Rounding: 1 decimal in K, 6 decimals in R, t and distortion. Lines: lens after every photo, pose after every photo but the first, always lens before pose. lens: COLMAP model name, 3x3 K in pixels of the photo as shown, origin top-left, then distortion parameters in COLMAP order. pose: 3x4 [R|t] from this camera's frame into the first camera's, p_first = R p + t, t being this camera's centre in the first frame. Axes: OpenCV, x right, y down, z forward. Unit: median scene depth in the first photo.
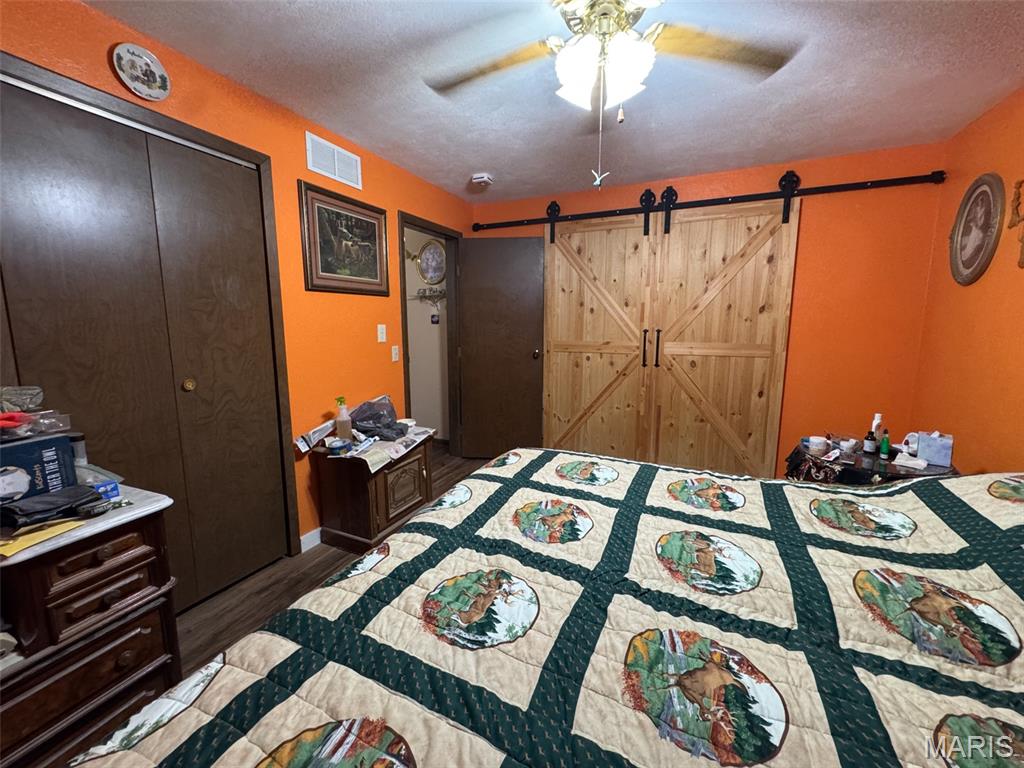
lens RADIAL K [[412.2, 0, 507.5], [0, 412.2, 381.8], [0, 0, 1]] dist [-0.005194, 0.001056]
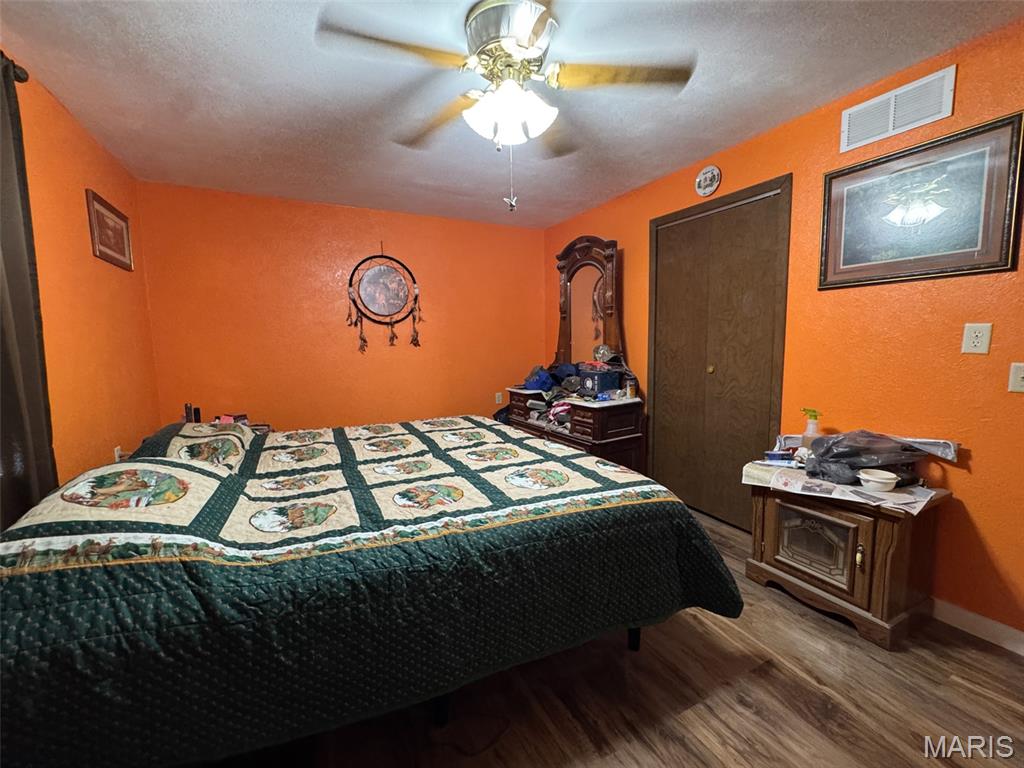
lens RADIAL K [[412.2, 0, 514.9], [0, 412.2, 381.8], [0, 0, 1]] dist [-0.005194, 0.001056]
pose [[-0.612607, 0.095544, -0.784592, 0.883737], [-0.091673, 0.977378, 0.190598, -0.173481], [0.785054, 0.188688, -0.589990, 1.349772]]
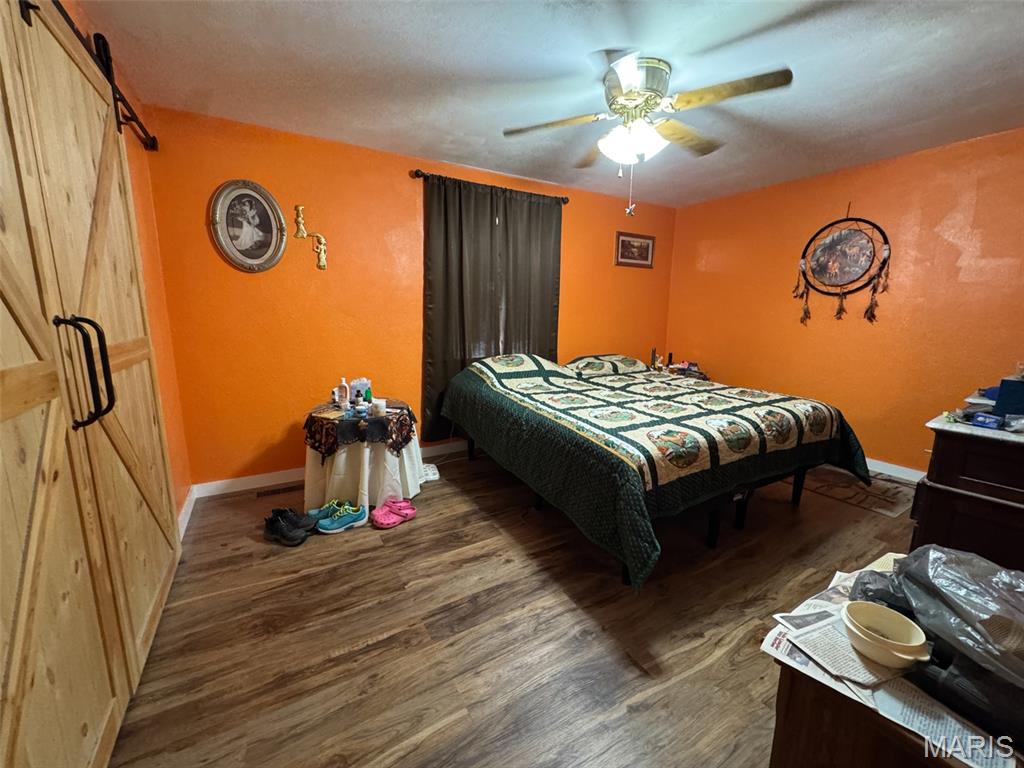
lens RADIAL K [[412.2, 0, 519.1], [0, 412.2, 382.7], [0, 0, 1]] dist [-0.005194, 0.001056]
pose [[-0.834180, -0.100204, 0.542312, -0.255840], [0.070683, 0.955819, 0.285332, -0.264874], [-0.546944, 0.276351, -0.790242, 1.991023]]
